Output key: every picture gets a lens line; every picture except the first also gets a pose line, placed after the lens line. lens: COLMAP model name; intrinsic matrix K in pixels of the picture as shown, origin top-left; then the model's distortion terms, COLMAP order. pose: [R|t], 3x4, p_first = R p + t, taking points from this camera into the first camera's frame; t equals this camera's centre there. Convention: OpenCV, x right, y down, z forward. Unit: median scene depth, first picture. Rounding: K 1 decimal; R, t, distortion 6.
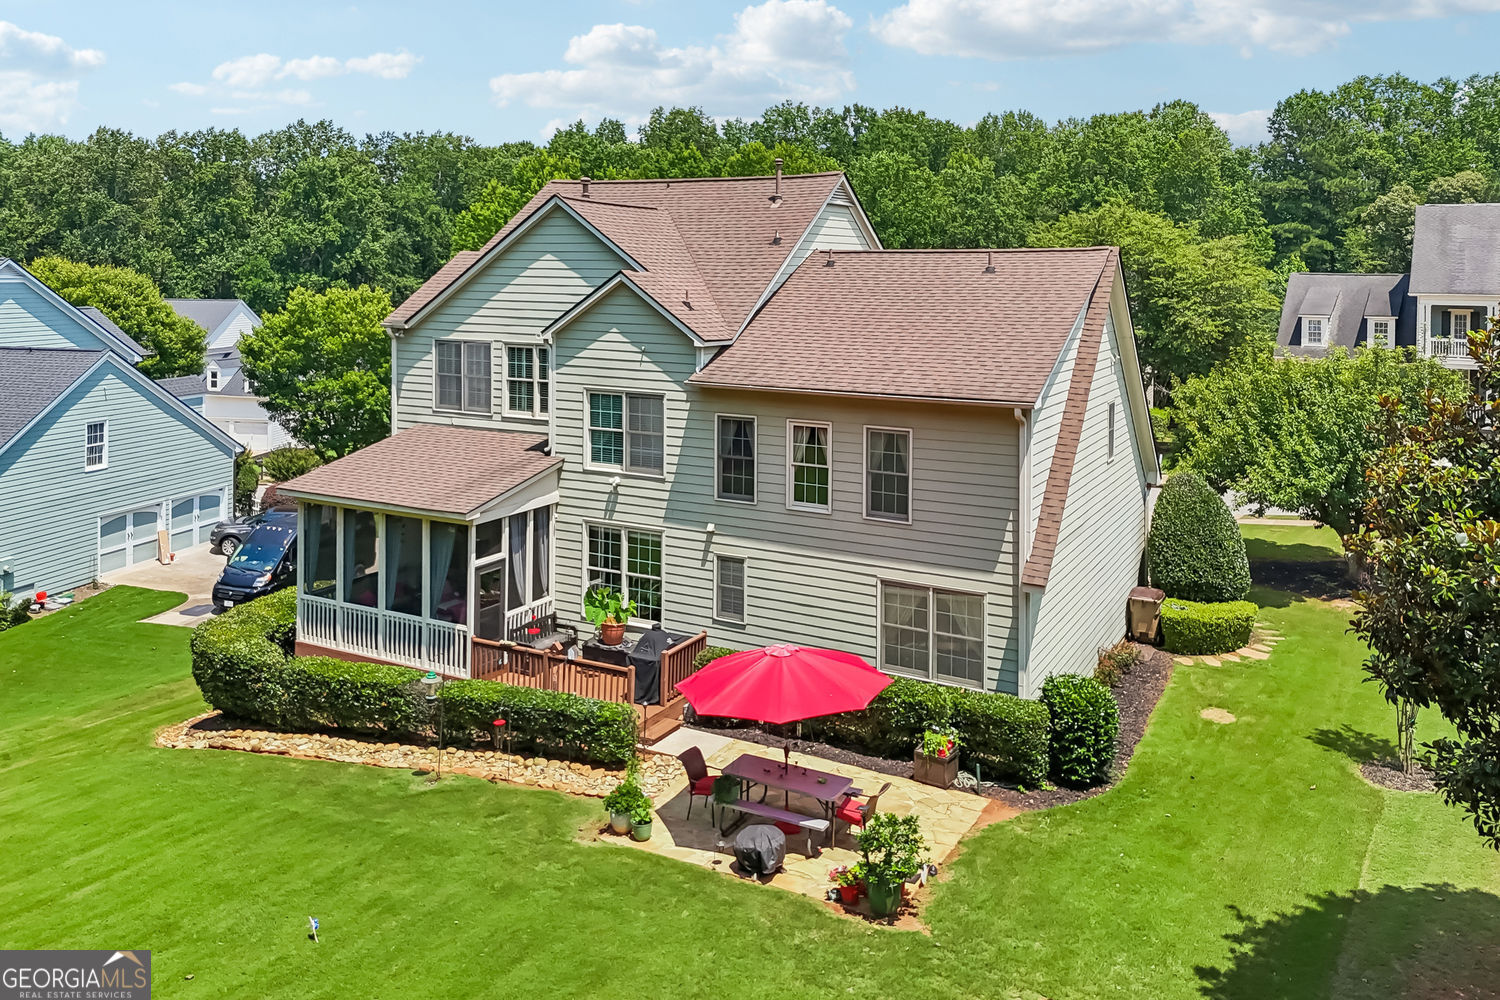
lens RADIAL K [[1170.1, 0, 757.1], [0, 1170.1, 270.2], [0, 0, 1]] dist [0.004967, -0.000600]
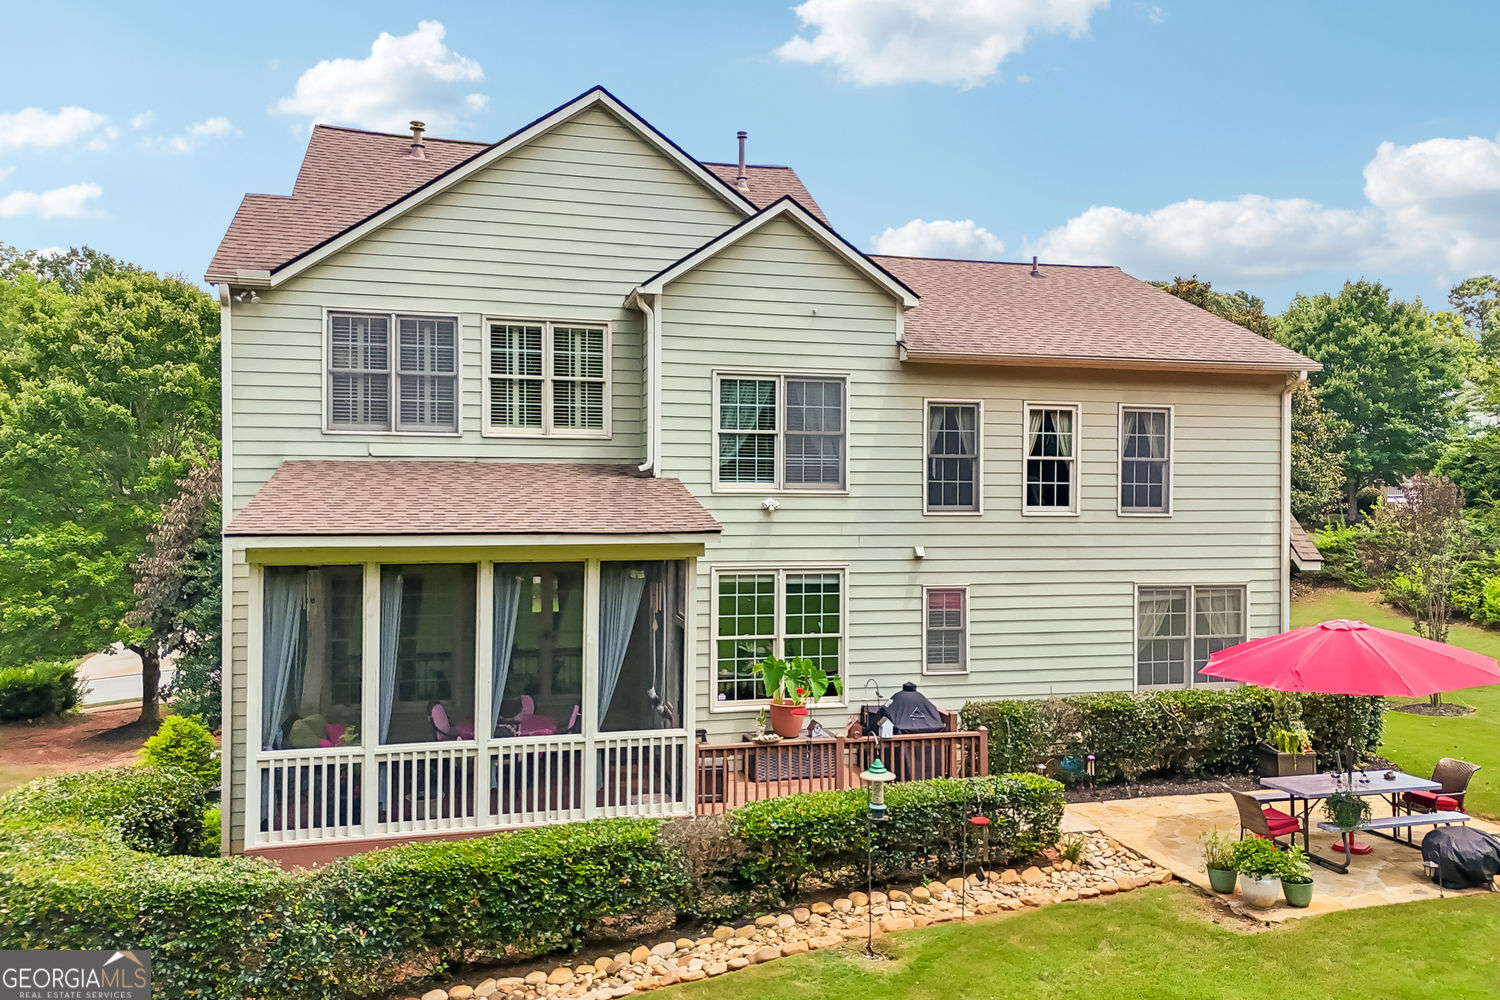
lens RADIAL K [[1116.6, 0, 750.0], [0, 1116.6, 500.0], [0, 0, 1]] dist [0.021724, -0.007658]
pose [[0.735991, -0.009786, 0.676921, -0.584527], [0.003855, 0.999940, 0.010265, 0.174387], [-0.676981, -0.004945, 0.735984, 0.536697]]
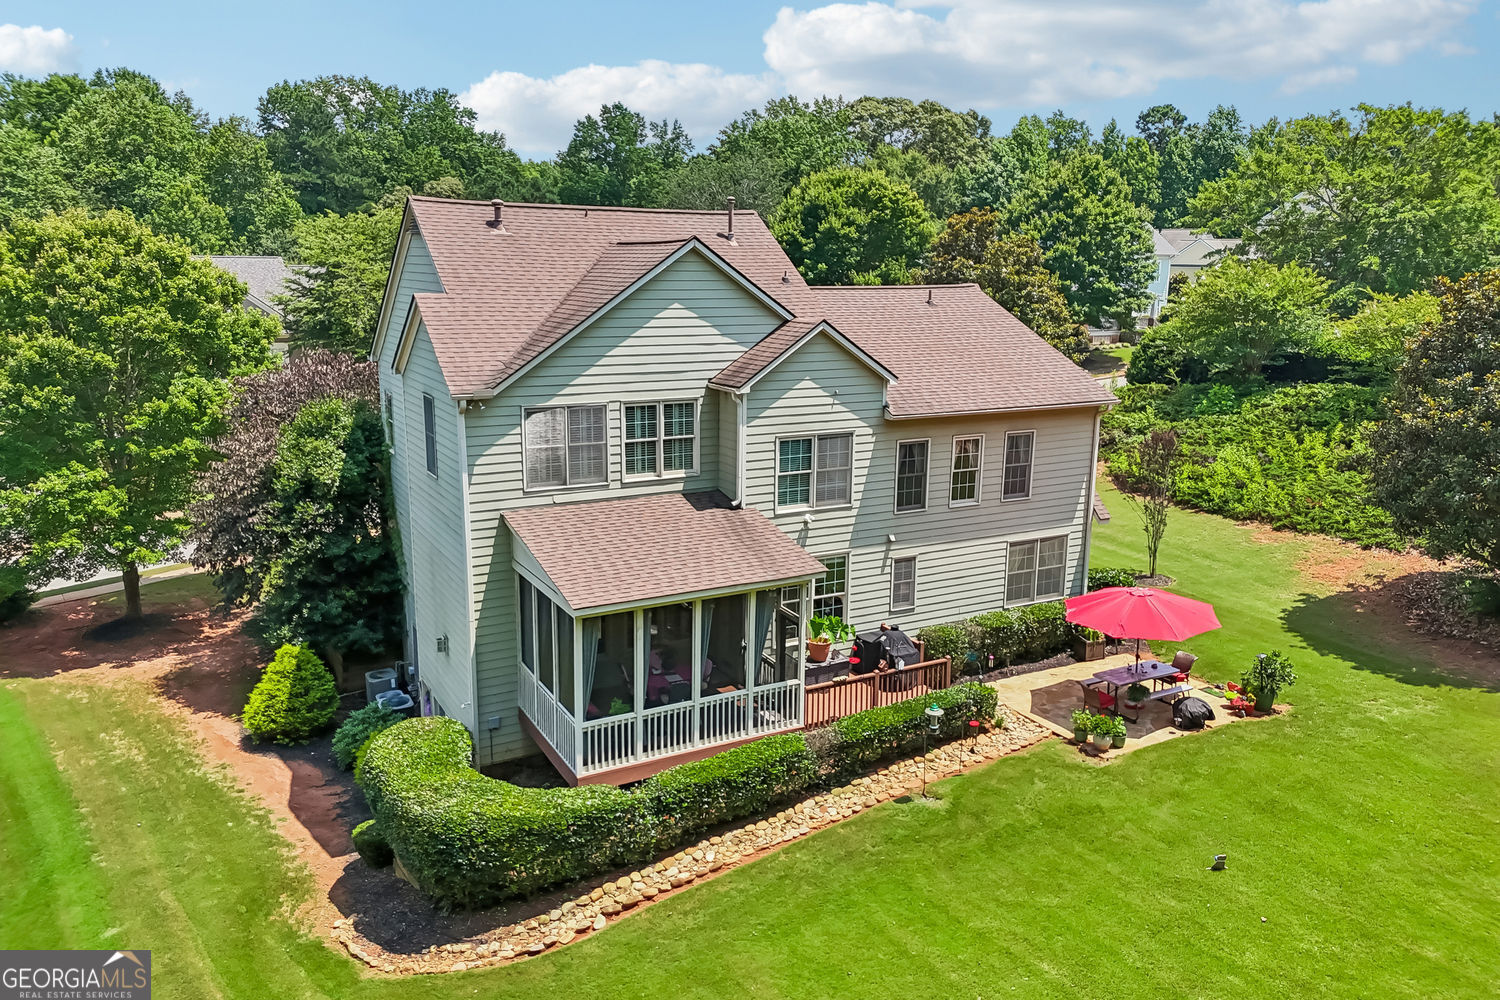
lens RADIAL K [[1116.6, 0, 750.0], [0, 1116.6, 500.0], [0, 0, 1]] dist [0.021724, -0.007658]
pose [[0.544798, -0.181064, 0.818787, -1.002177], [-0.003107, 0.975968, 0.217890, -0.059440], [-0.838562, -0.121250, 0.531143, 0.515253]]
